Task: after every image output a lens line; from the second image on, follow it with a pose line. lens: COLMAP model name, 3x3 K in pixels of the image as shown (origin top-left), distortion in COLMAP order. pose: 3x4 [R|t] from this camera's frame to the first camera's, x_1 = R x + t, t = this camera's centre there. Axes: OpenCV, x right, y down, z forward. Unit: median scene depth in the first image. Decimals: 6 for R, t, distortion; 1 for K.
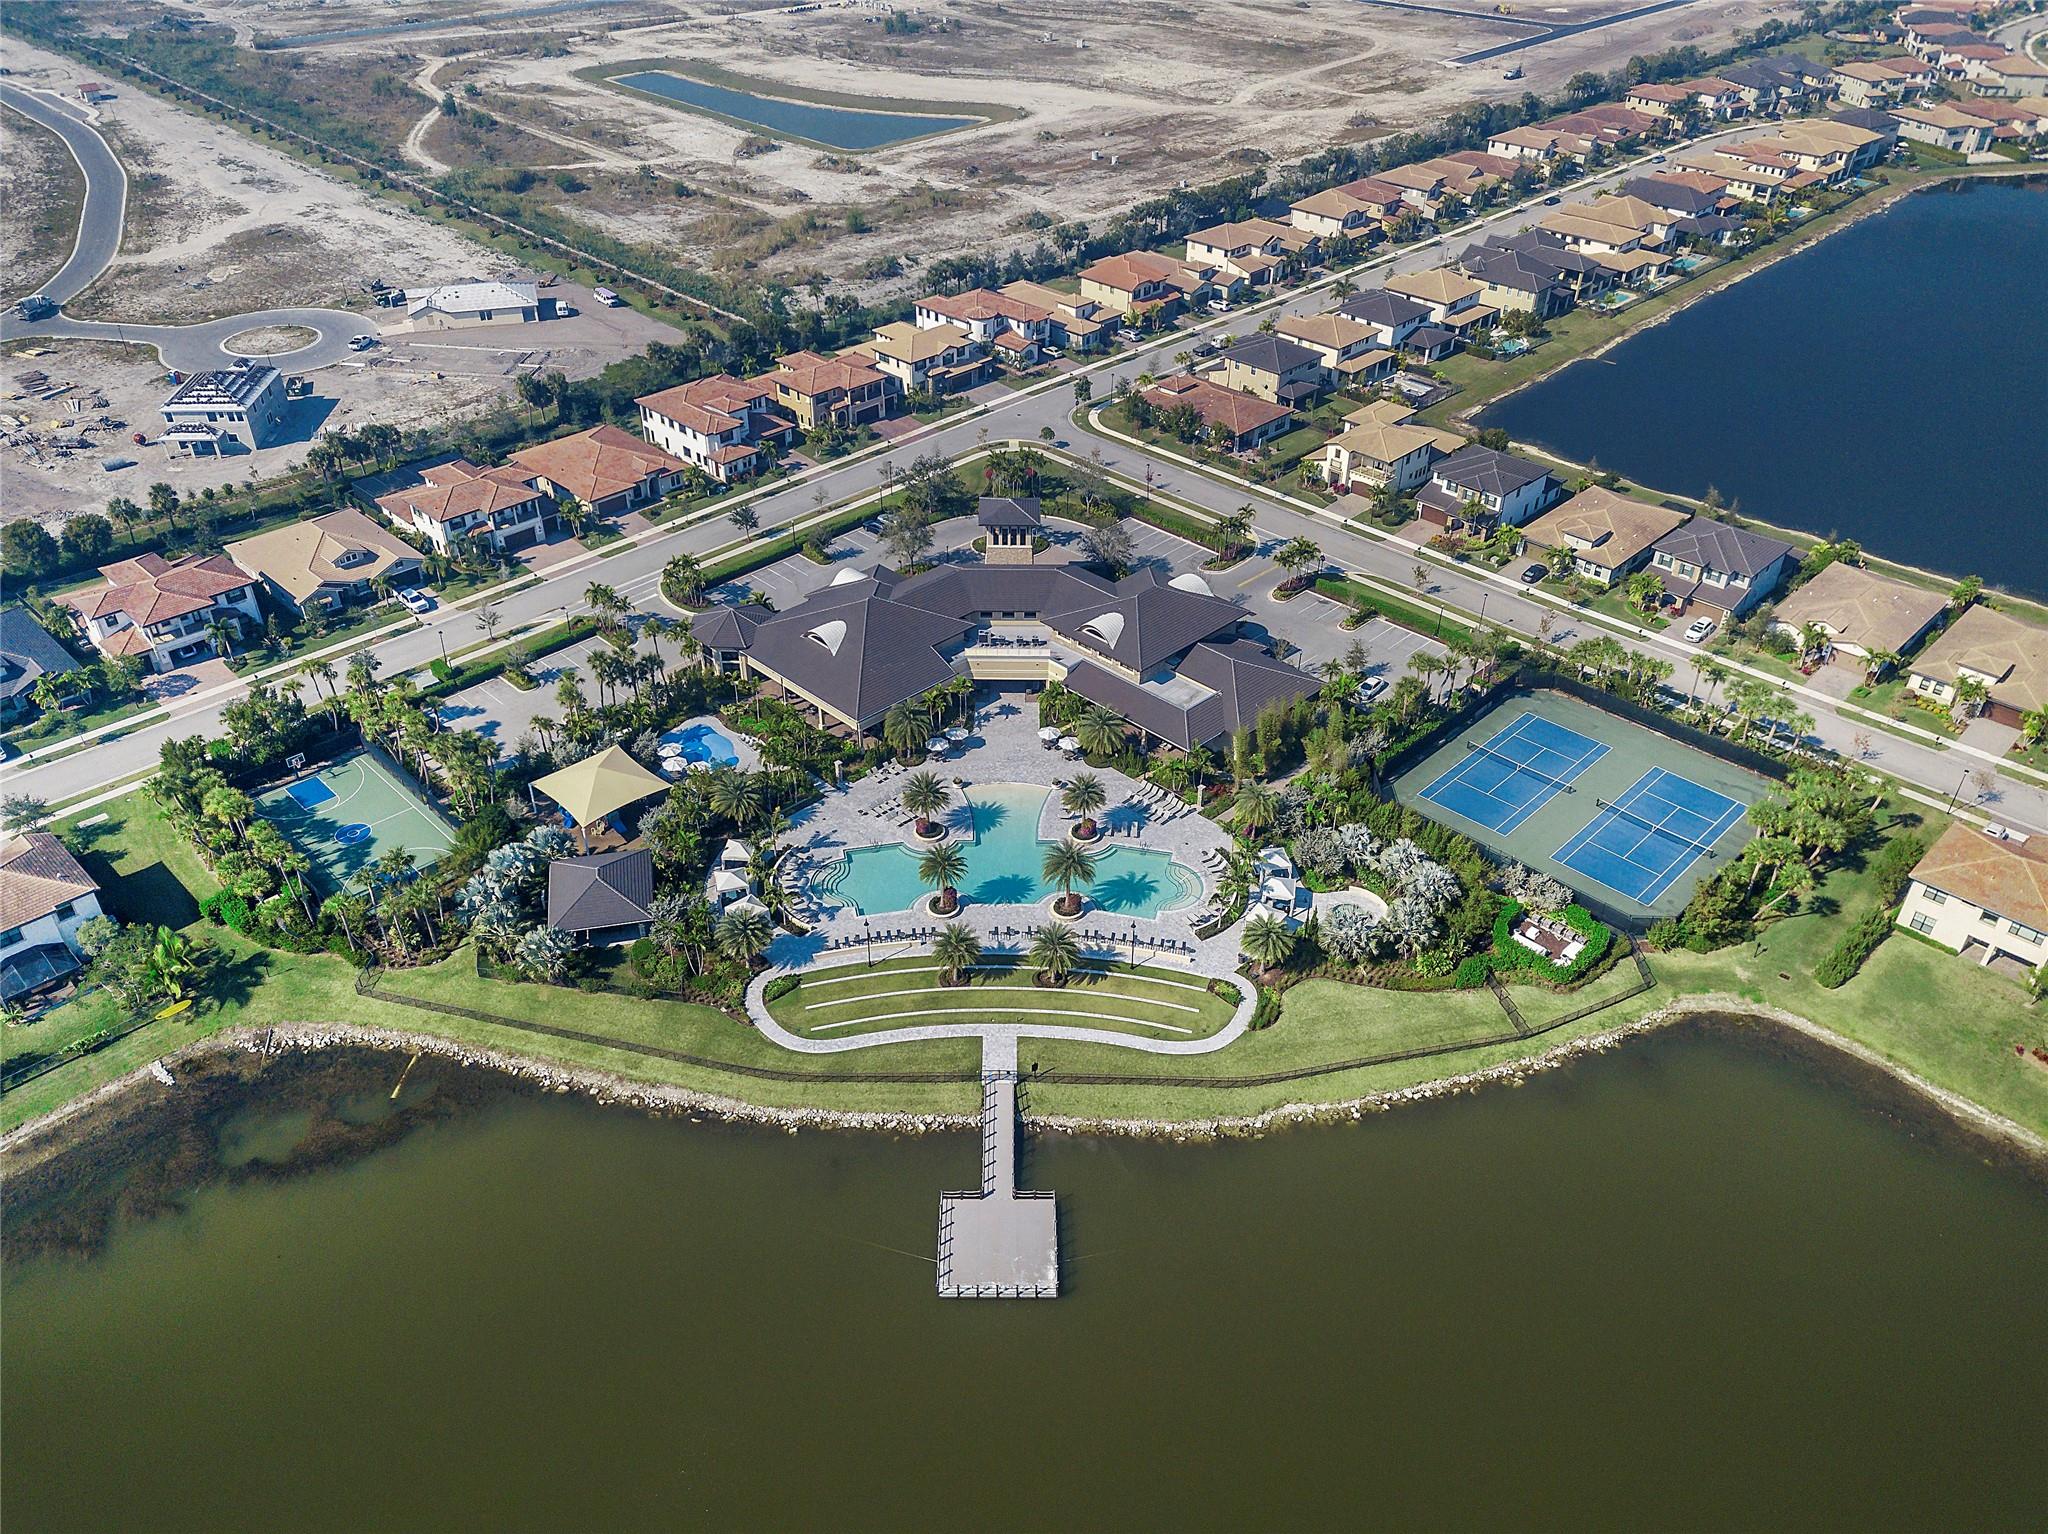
lens RADIAL K [[1574.7, 0, 1018.0], [0, 1574.7, 766.2], [0, 0, 1]] dist [0.029096, 0.001911]
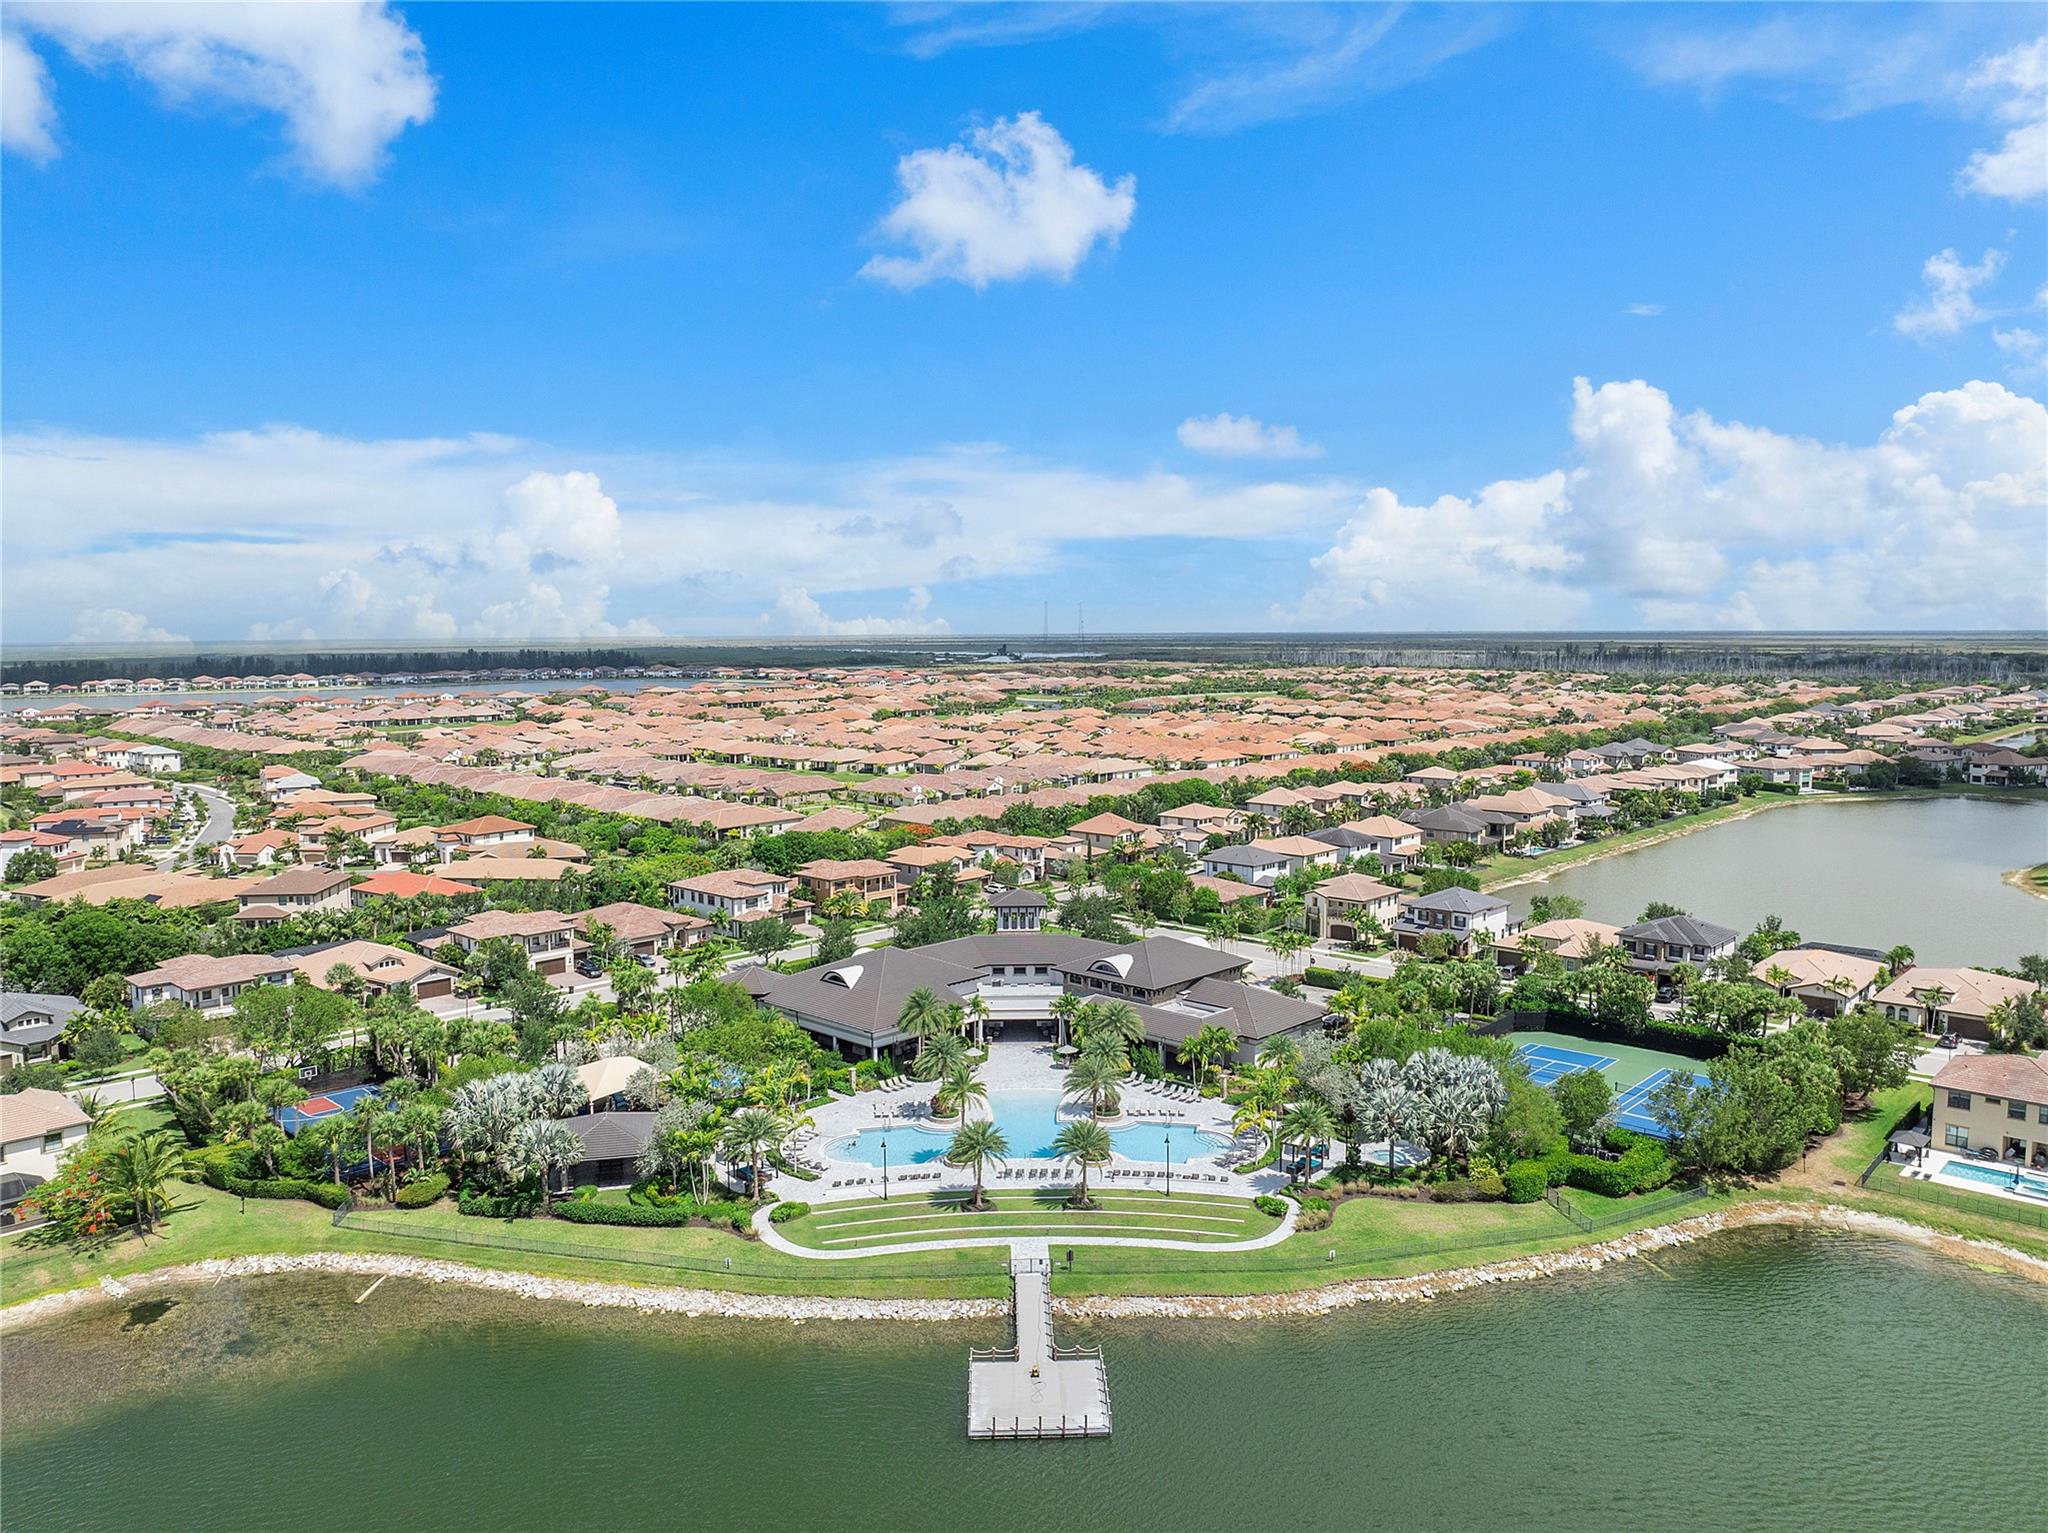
lens RADIAL K [[1460.3, 0, 1043.8], [0, 1460.3, 790.5], [0, 0, 1]] dist [-0.020132, -0.045893]
pose [[0.999396, -0.013206, 0.032134, -0.018839], [0.026840, 0.880788, -0.472749, 0.241636], [-0.022060, 0.473327, 0.880611, 0.095212]]
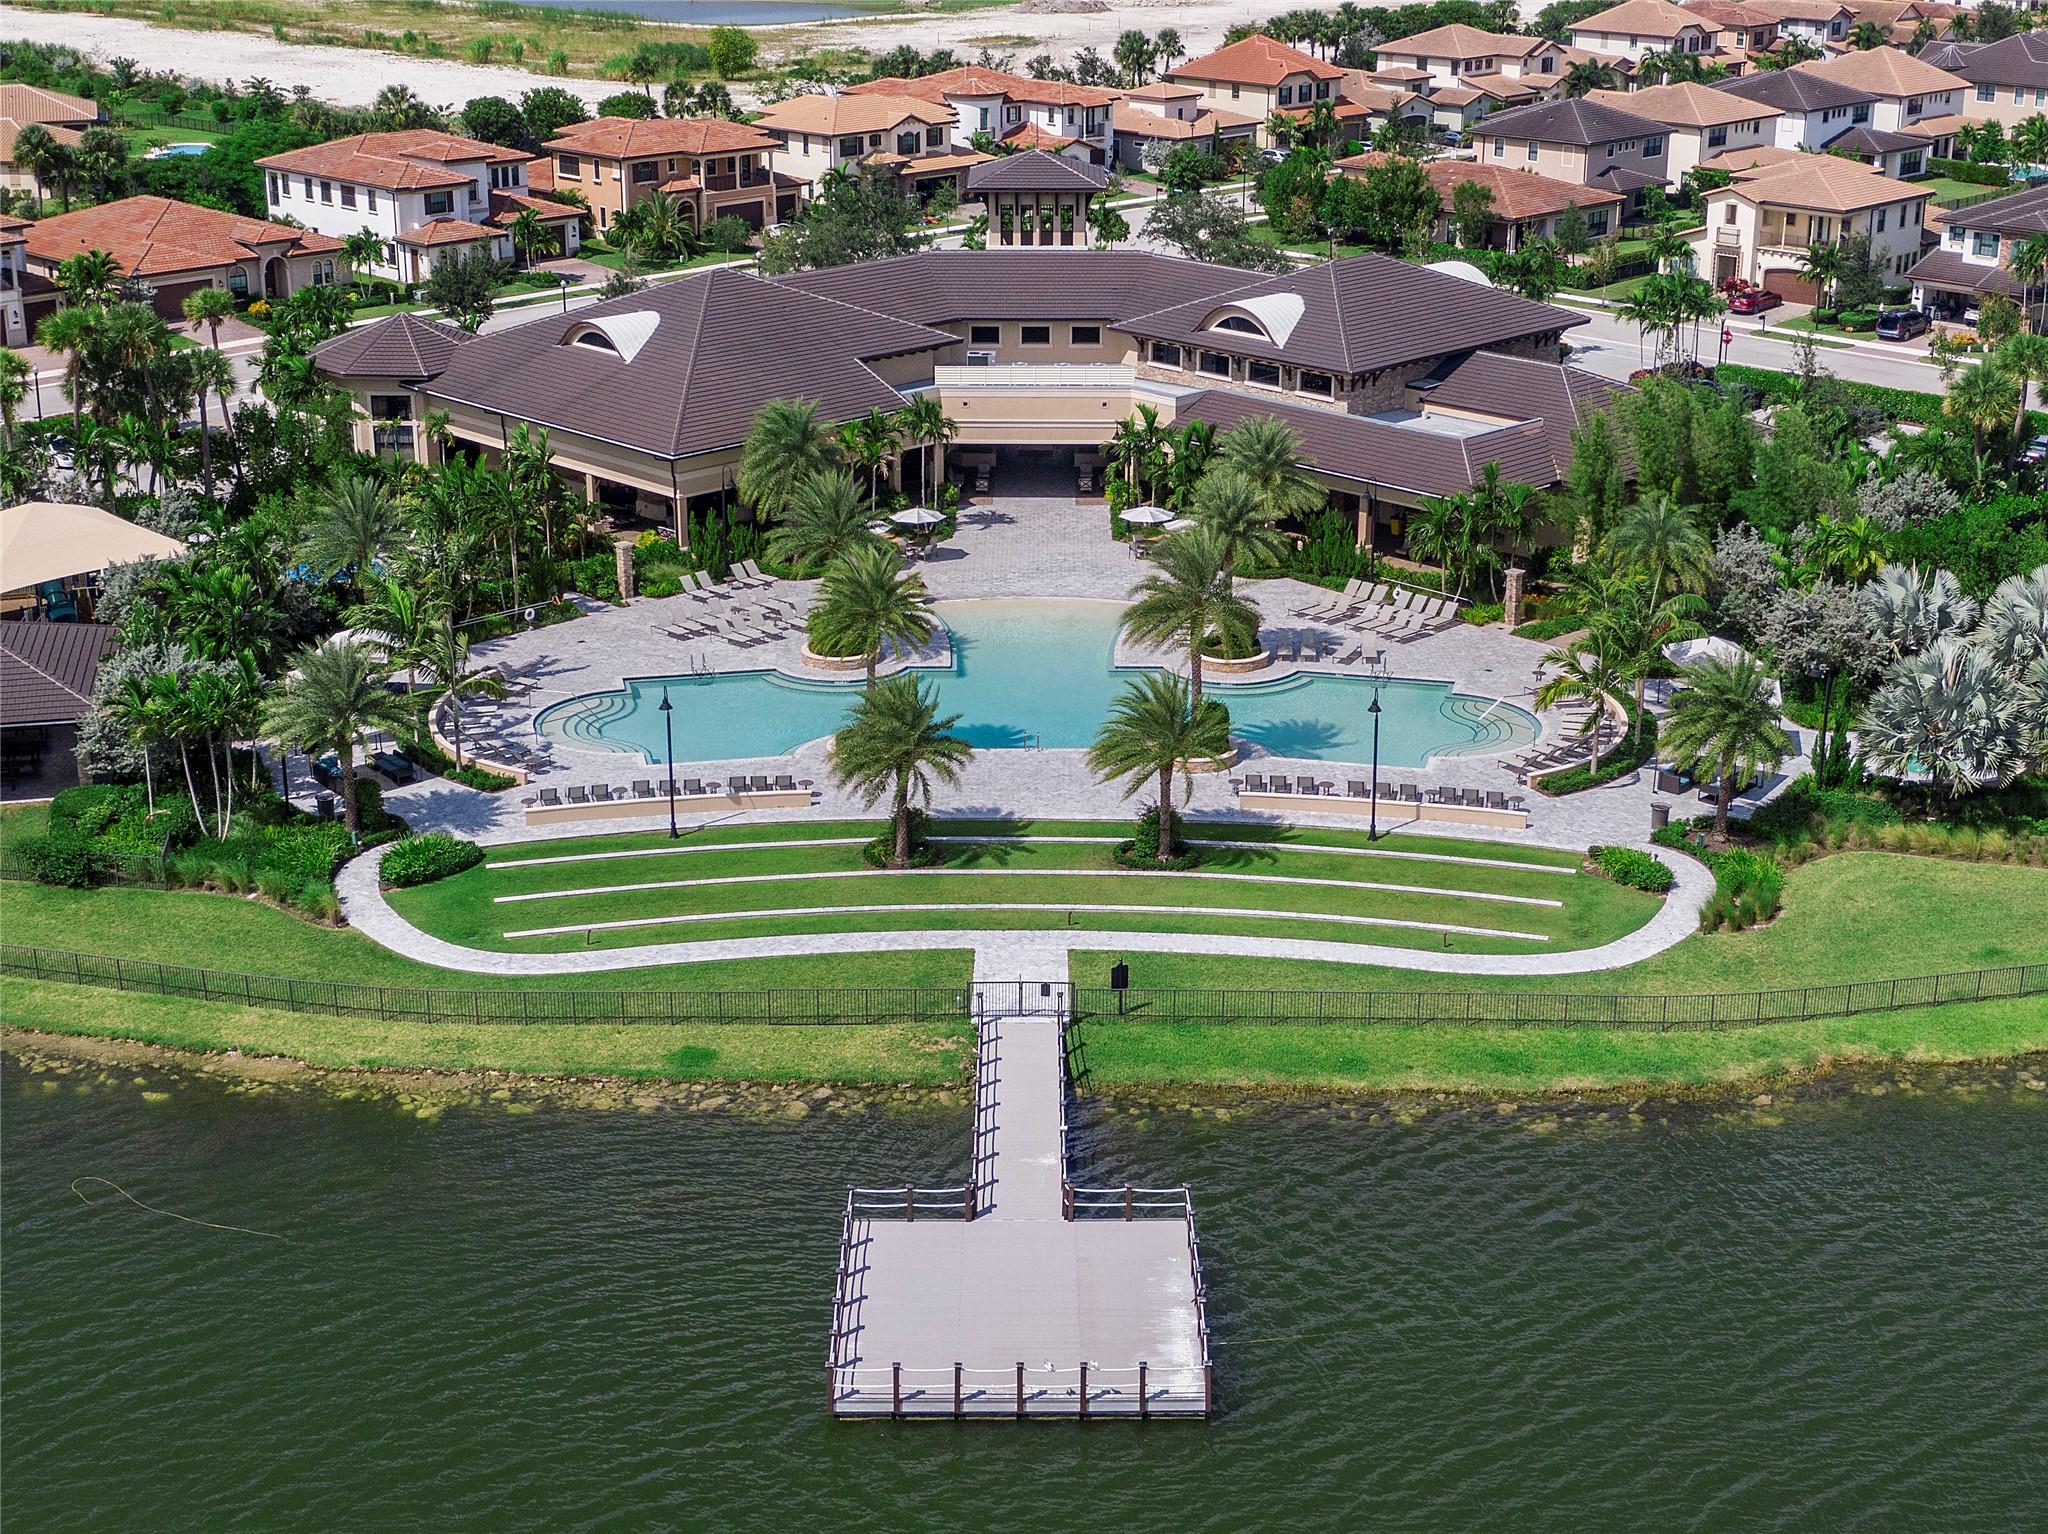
lens RADIAL K [[2887.0, 0, 1043.6], [0, 2887.0, 766.8], [0, 0, 1]] dist [0.009708, -0.030164]
pose [[0.999996, -0.002513, 0.001025, -0.004830], [0.002693, 0.966095, -0.258172, 0.216251], [-0.000342, 0.258174, 0.966098, 0.245998]]
